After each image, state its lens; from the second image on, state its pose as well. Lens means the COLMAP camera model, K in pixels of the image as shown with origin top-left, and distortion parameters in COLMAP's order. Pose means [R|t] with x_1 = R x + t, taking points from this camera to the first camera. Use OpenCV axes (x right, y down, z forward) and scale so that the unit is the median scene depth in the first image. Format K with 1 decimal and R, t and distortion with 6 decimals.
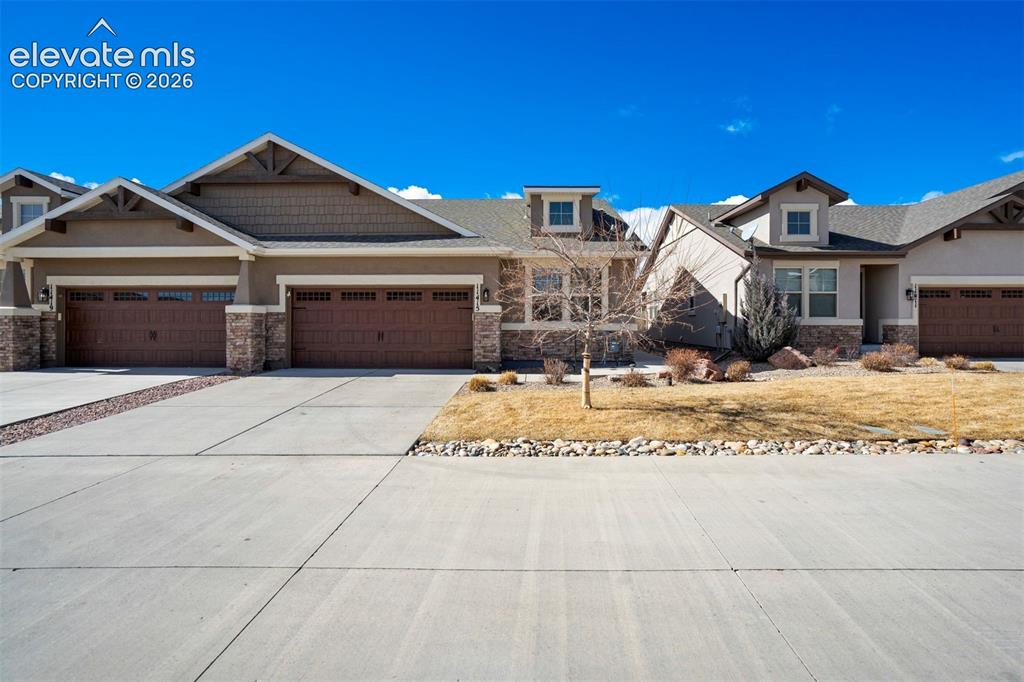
lens RADIAL K [[479.8, 0, 514.0], [0, 479.8, 326.8], [0, 0, 1]] dist [-0.001443, 0.000543]
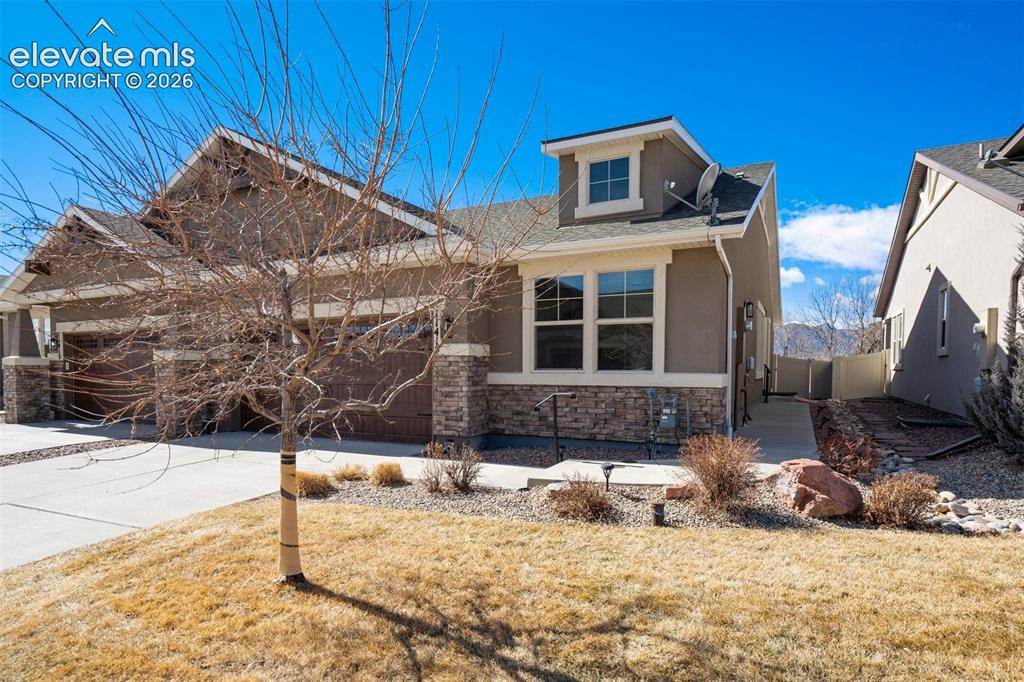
lens RADIAL K [[548.4, 0, 512.0], [0, 548.4, 395.4], [0, 0, 1]] dist [0.027942, 0.000518]
pose [[0.908003, 0.016128, -0.418654, 0.297088], [-0.001678, 0.999391, 0.034861, -0.003419], [0.418961, -0.030951, 0.907477, 0.377752]]
